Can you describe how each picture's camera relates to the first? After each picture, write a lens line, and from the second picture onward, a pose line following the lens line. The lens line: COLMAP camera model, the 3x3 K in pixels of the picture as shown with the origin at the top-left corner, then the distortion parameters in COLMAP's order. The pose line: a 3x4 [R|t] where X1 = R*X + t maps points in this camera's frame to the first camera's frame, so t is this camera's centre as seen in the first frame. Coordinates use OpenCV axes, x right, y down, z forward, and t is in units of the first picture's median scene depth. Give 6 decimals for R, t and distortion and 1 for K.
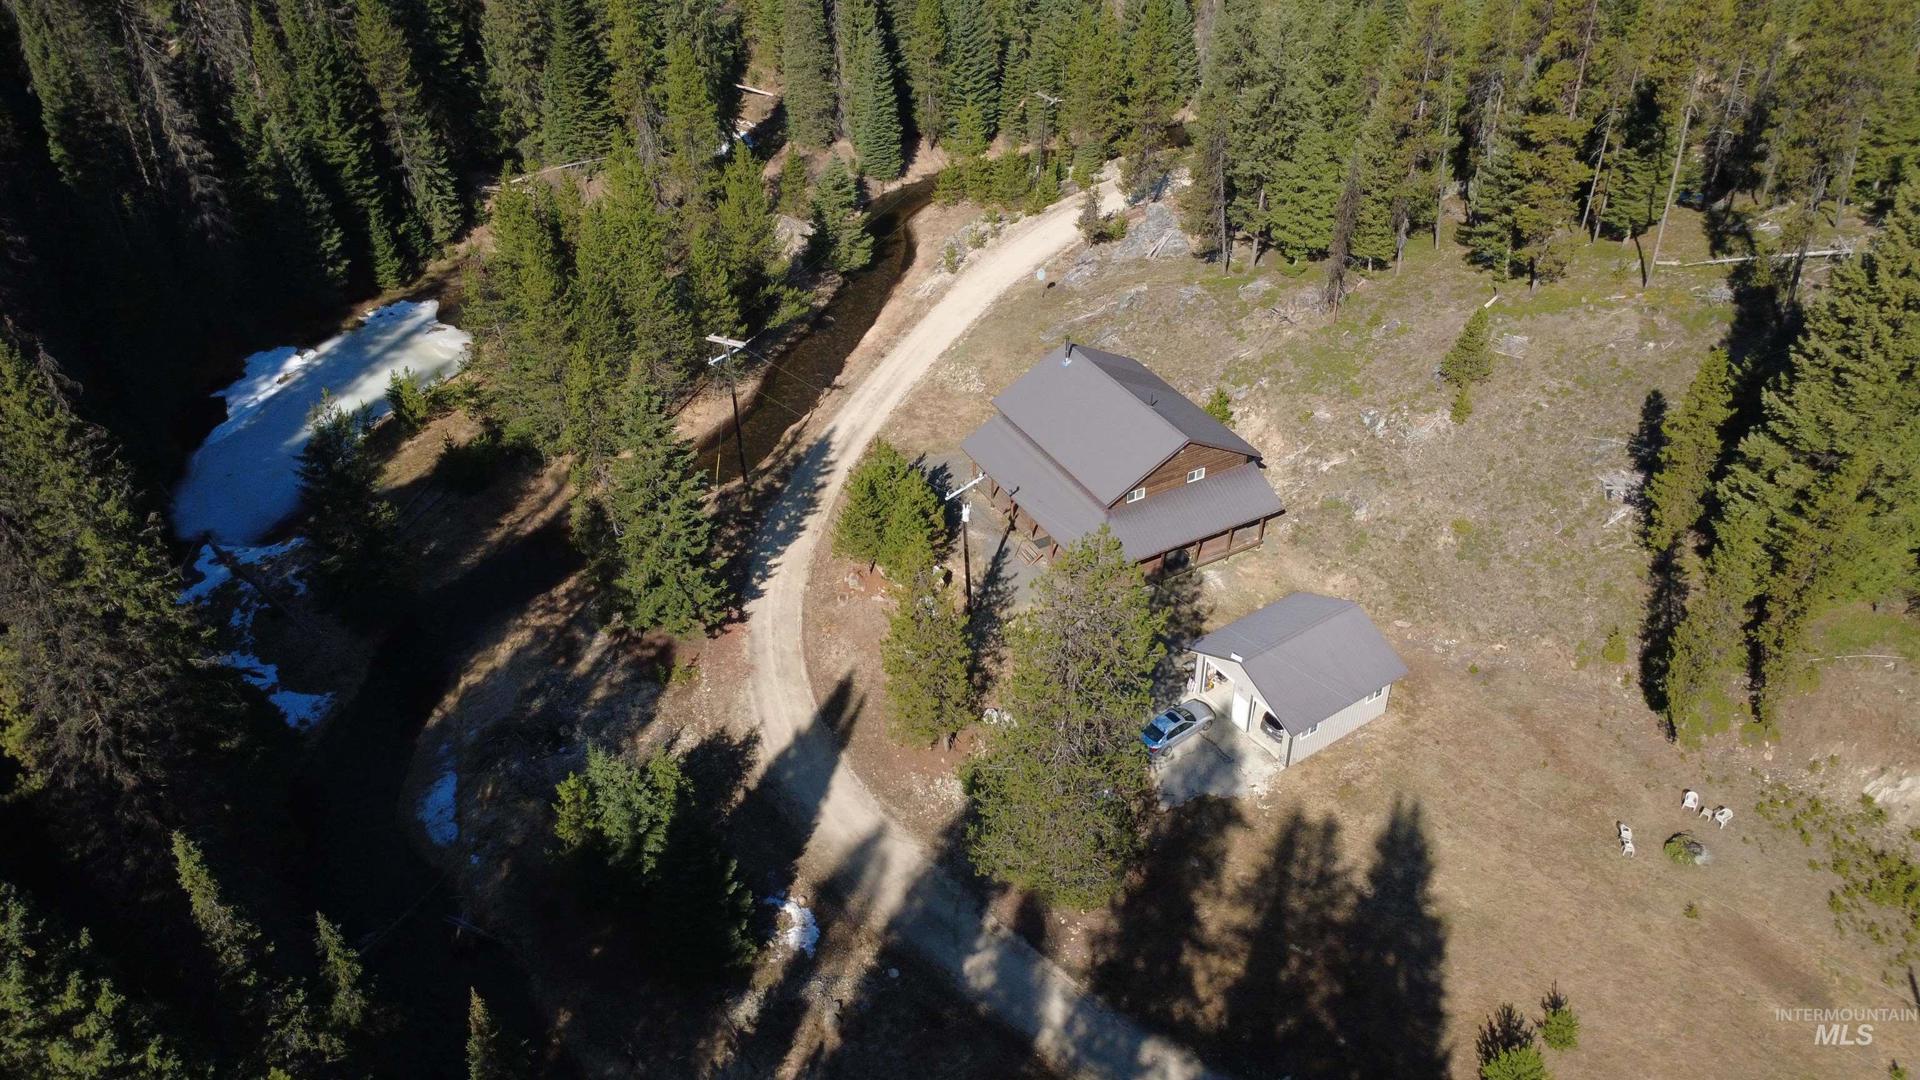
lens RADIAL K [[1388.2, 0, 960.0], [0, 1388.2, 540.0], [0, 0, 1]] dist [-0.004319, 0.001094]
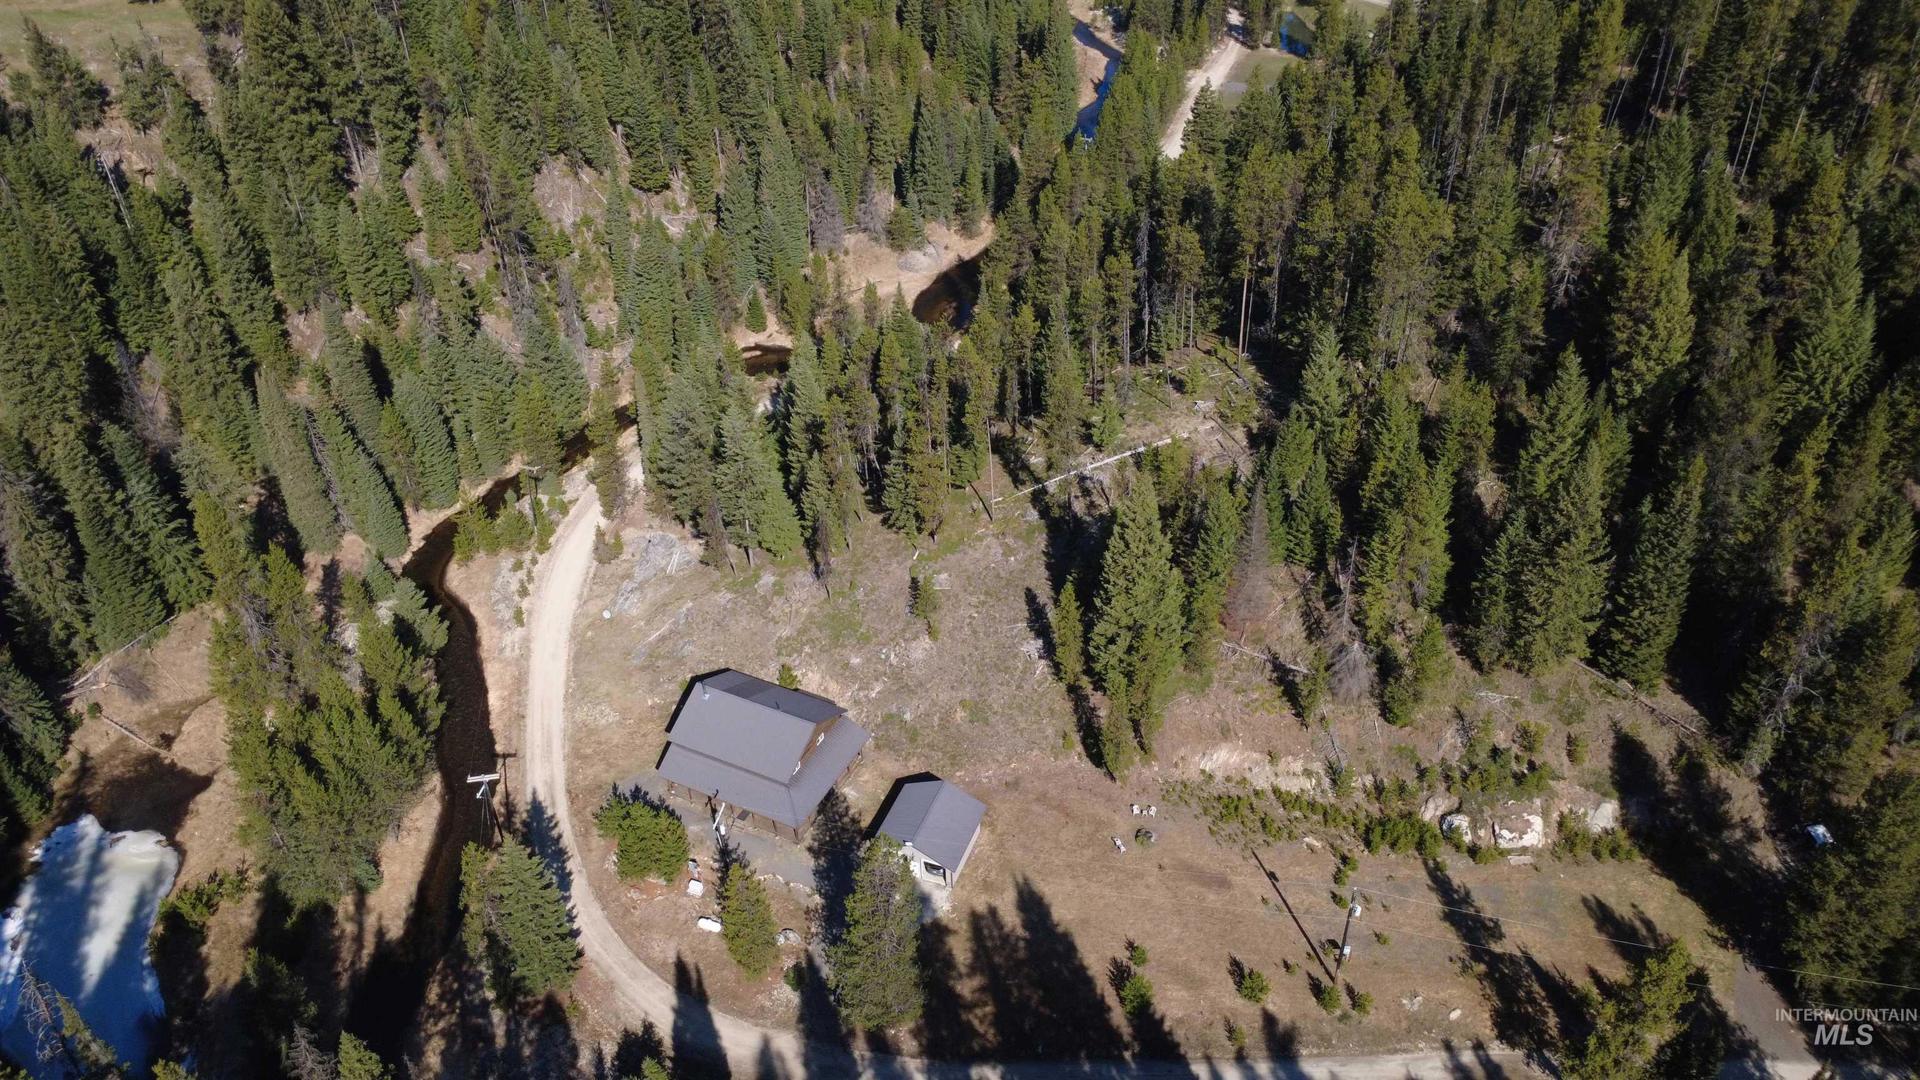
lens RADIAL K [[1388.2, 0, 960.0], [0, 1388.2, 540.0], [0, 0, 1]] dist [-0.004319, 0.001094]
pose [[0.812744, -0.336184, 0.475844, -0.366390], [0.342644, 0.936362, 0.076301, -0.313223], [-0.471213, 0.101032, 0.876214, -0.483098]]
